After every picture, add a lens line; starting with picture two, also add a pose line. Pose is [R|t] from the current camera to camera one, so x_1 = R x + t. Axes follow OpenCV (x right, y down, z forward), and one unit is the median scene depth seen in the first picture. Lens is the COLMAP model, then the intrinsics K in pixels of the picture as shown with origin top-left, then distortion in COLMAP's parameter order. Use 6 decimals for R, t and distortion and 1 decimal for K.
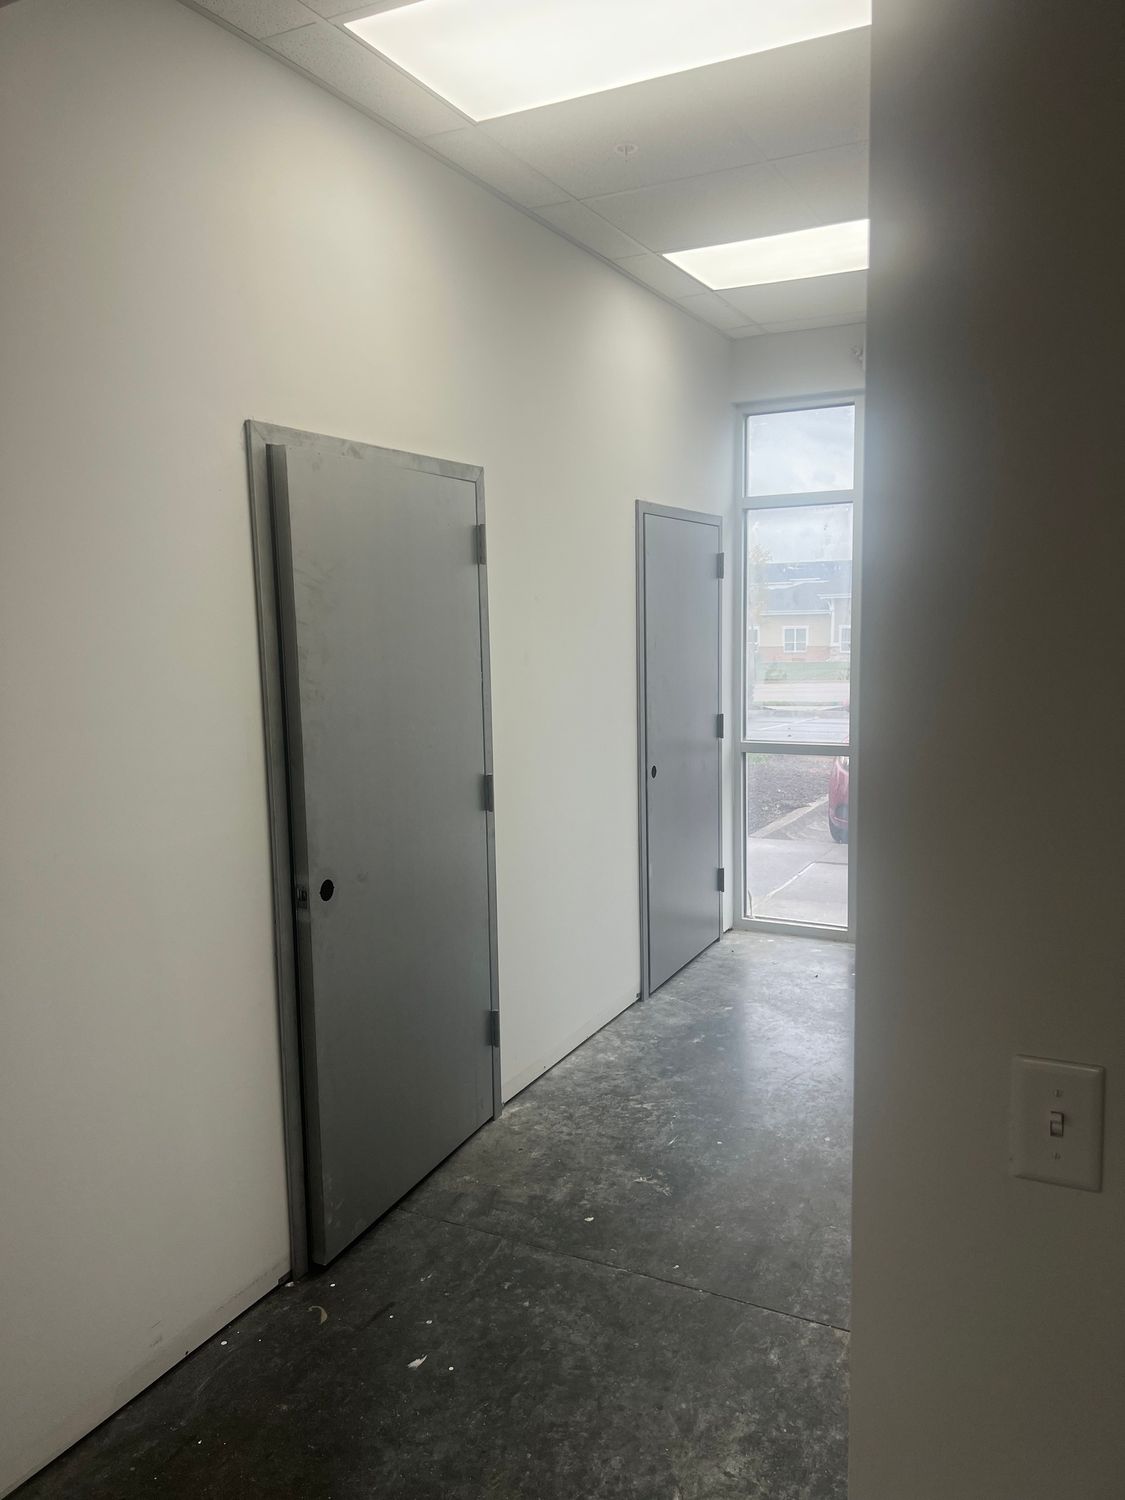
lens RADIAL K [[1137.1, 0, 560.4], [0, 1137.1, 743.8], [0, 0, 1]] dist [0.043315, -0.054341]
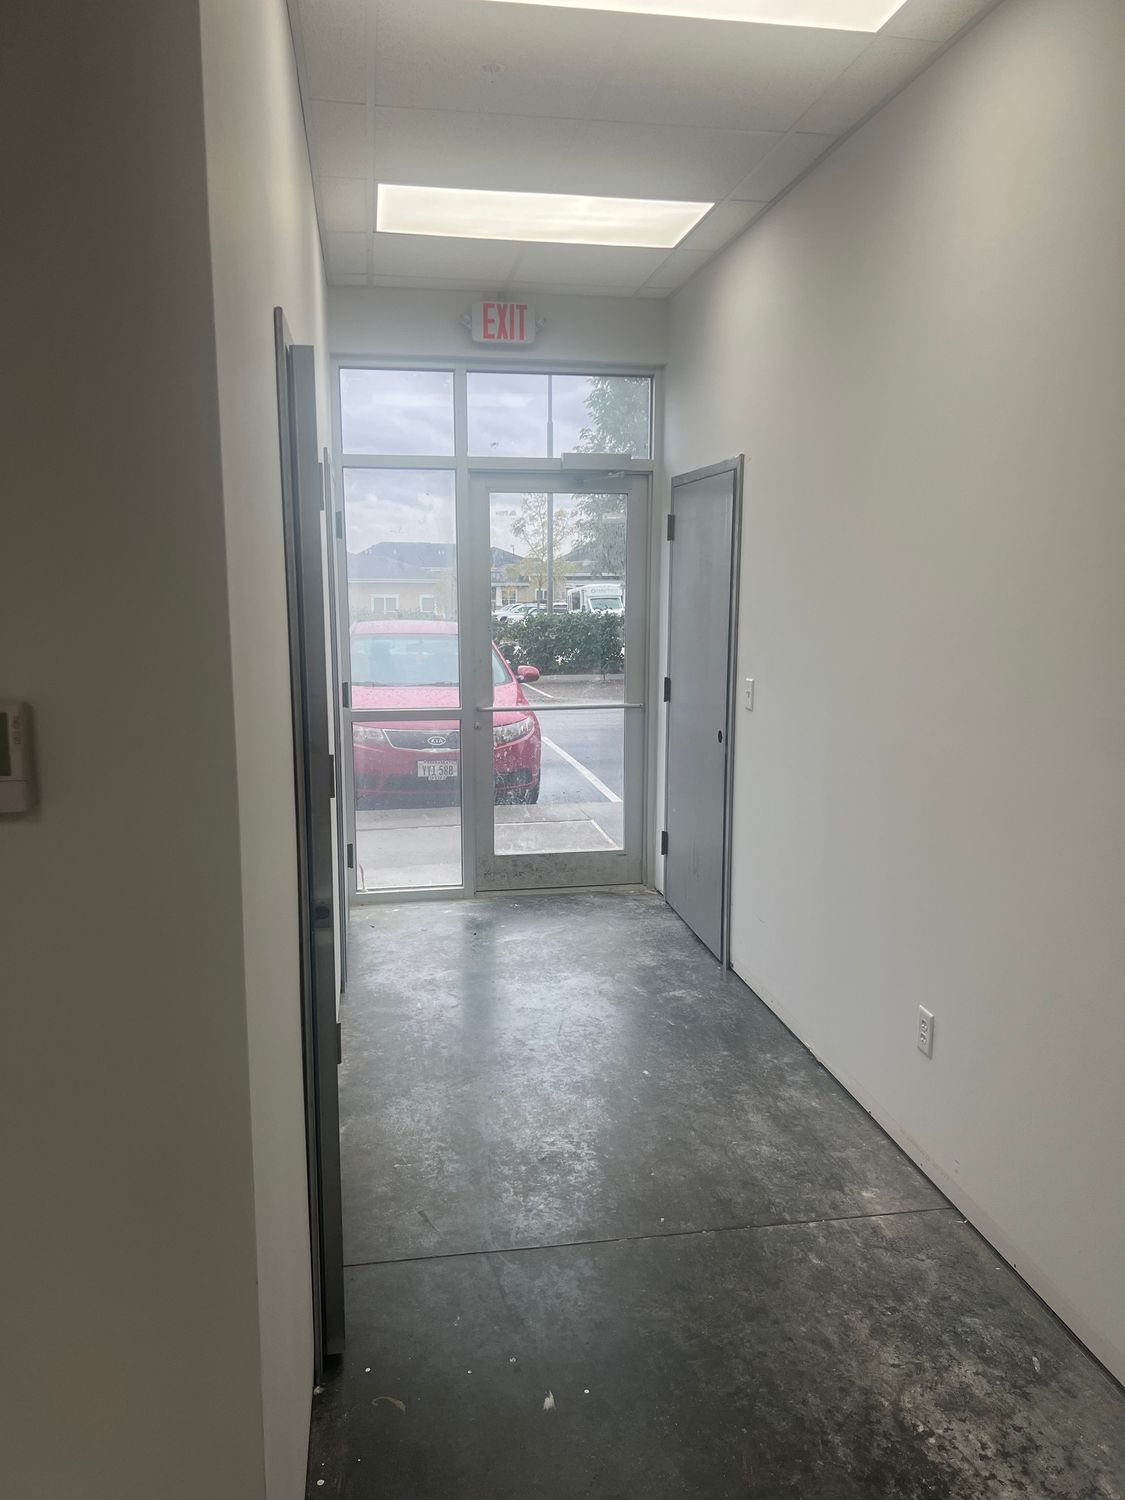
lens RADIAL K [[1137.1, 0, 550.6], [0, 1137.1, 750.4], [0, 0, 1]] dist [0.043315, -0.054341]
pose [[0.802615, -0.073552, 0.591946, -0.612750], [0.054766, 0.997264, 0.049657, -0.015898], [-0.593978, -0.007437, 0.804447, 0.273768]]
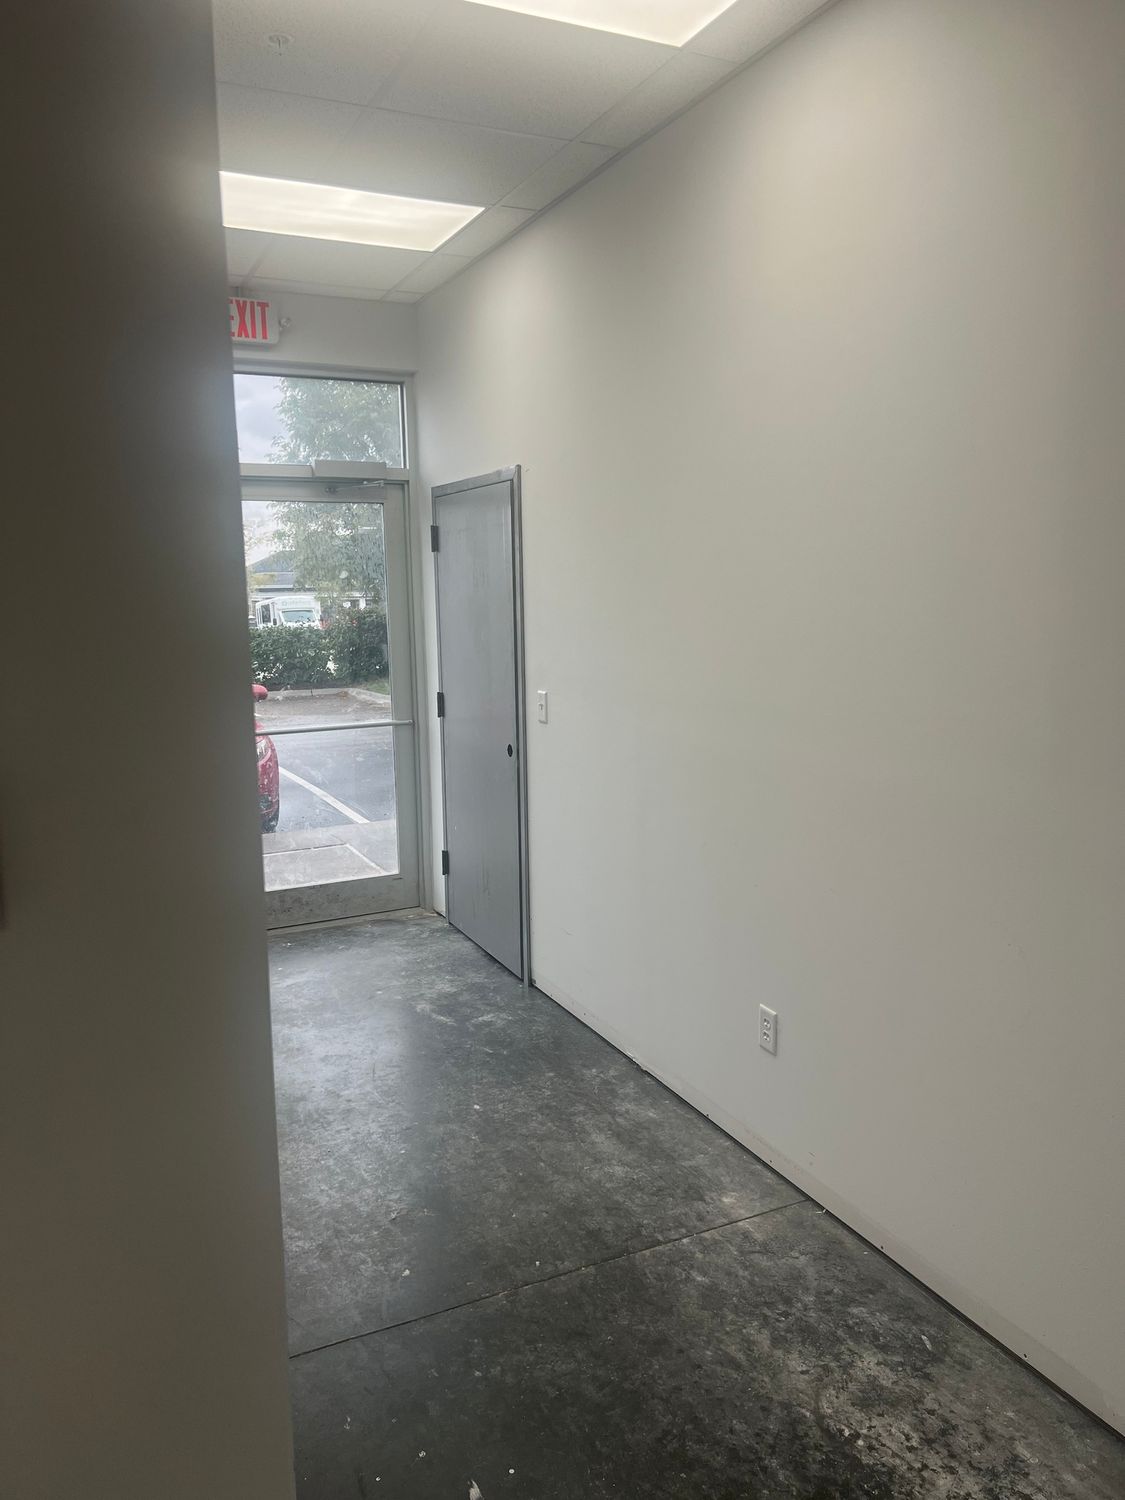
lens RADIAL K [[1137.1, 0, 568.2], [0, 1137.1, 746.7], [0, 0, 1]] dist [0.043315, -0.054341]
pose [[0.601548, -0.107488, 0.791572, -0.672875], [0.099006, 0.993298, 0.059642, -0.036269], [-0.792677, 0.042493, 0.608159, 0.415883]]
